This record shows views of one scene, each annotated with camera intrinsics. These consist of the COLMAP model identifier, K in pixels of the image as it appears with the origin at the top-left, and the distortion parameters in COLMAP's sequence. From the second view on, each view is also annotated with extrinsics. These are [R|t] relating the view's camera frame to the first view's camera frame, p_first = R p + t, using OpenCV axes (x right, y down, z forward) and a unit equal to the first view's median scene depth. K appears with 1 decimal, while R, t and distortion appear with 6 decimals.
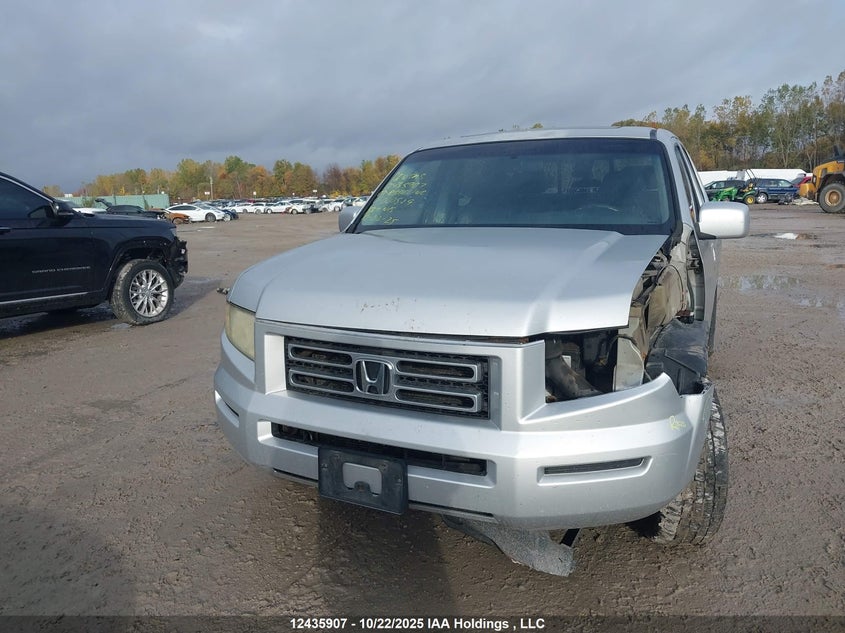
lens RADIAL K [[643.1, 0, 422.5], [0, 643.1, 316.5], [0, 0, 1]] dist [0.075011, -0.132502]
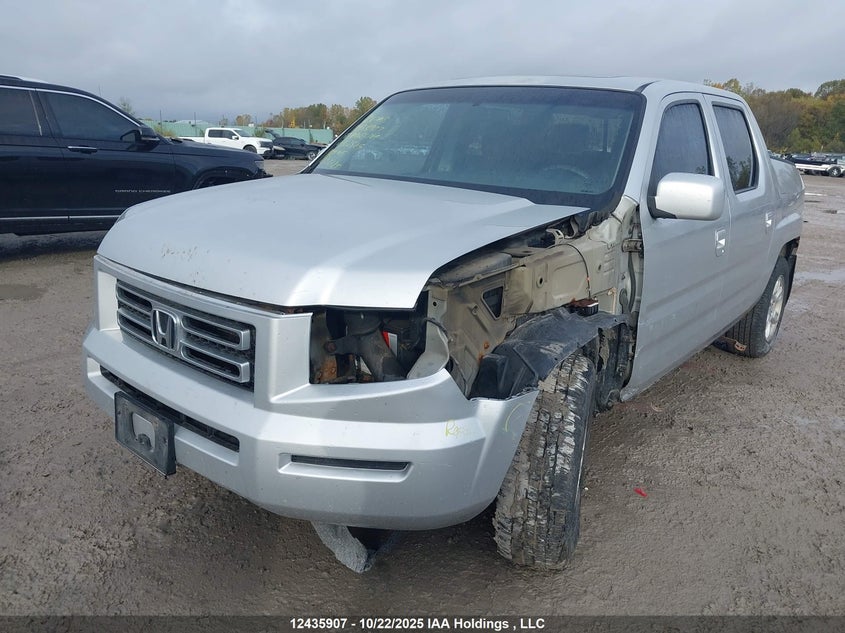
lens RADIAL K [[643.1, 0, 422.5], [0, 643.1, 316.5], [0, 0, 1]] dist [0.075011, -0.132502]
pose [[0.964037, 0.129232, -0.232231, 0.454251], [-0.110548, 0.989622, 0.091798, -0.047106], [0.241684, -0.062824, 0.968319, 0.158427]]
